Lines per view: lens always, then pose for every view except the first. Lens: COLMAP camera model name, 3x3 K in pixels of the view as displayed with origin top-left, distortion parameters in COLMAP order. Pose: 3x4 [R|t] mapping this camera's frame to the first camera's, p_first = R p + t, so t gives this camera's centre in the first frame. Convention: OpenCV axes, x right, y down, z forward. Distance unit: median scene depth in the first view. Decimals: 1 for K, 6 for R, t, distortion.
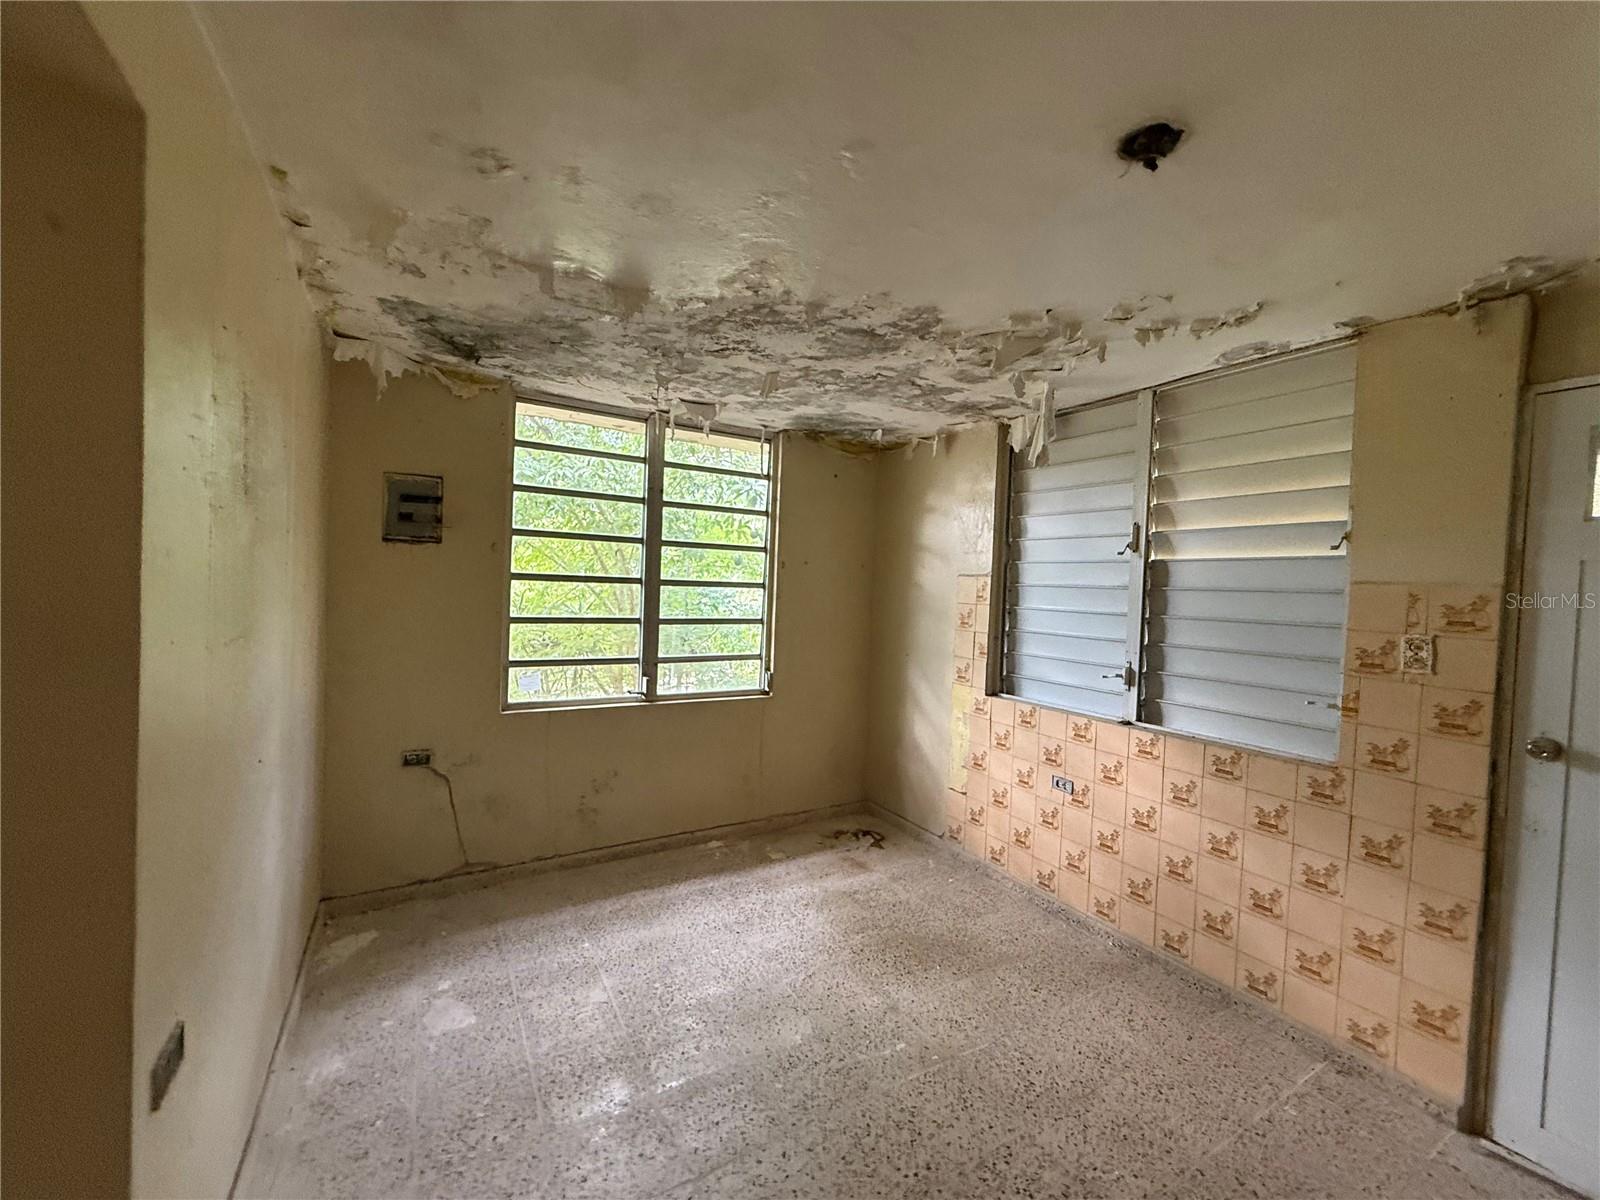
lens RADIAL K [[638.4, 0, 799.0], [0, 638.4, 600.5], [0, 0, 1]] dist [-0.000707, -0.000887]
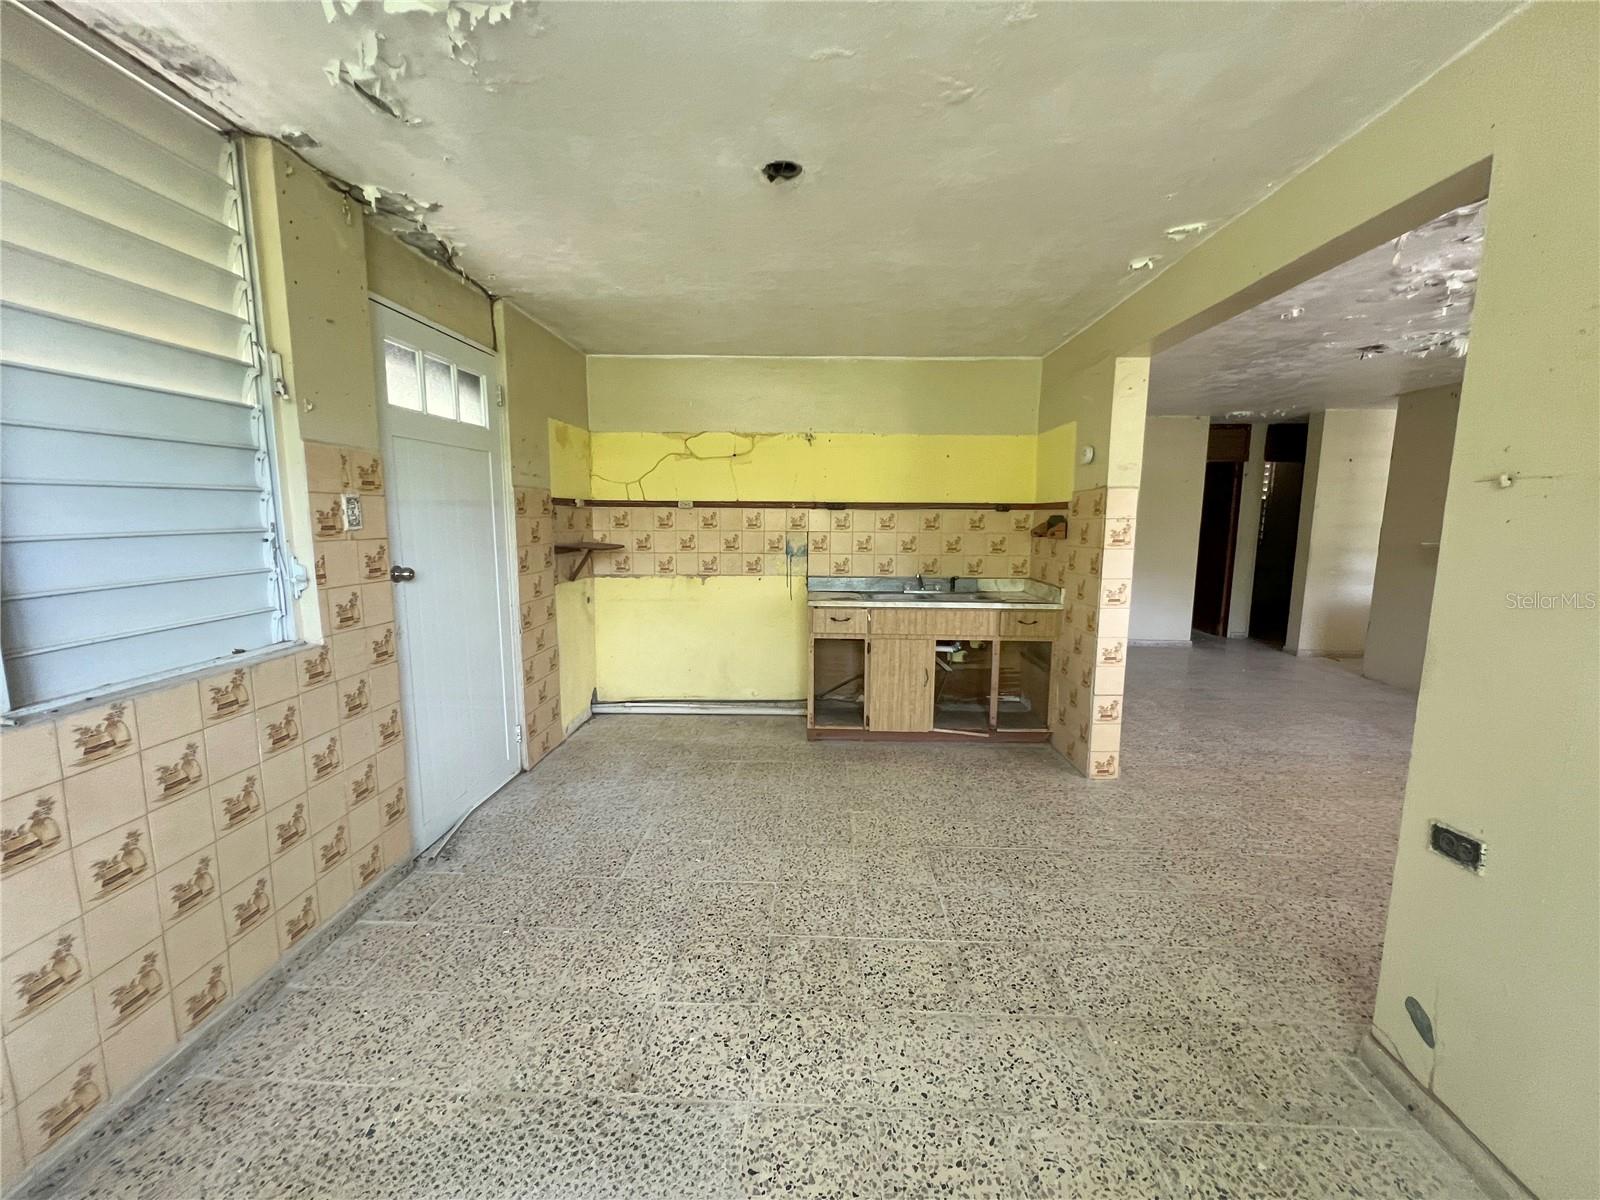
lens RADIAL K [[638.0, 0, 799.8], [0, 638.0, 599.0], [0, 0, 1]] dist [0.000969, -0.000366]
pose [[-0.839071, -0.119610, 0.530711, -0.191448], [-0.027492, 0.983607, 0.178215, 0.010434], [-0.543328, 0.134945, -0.828604, 1.075982]]
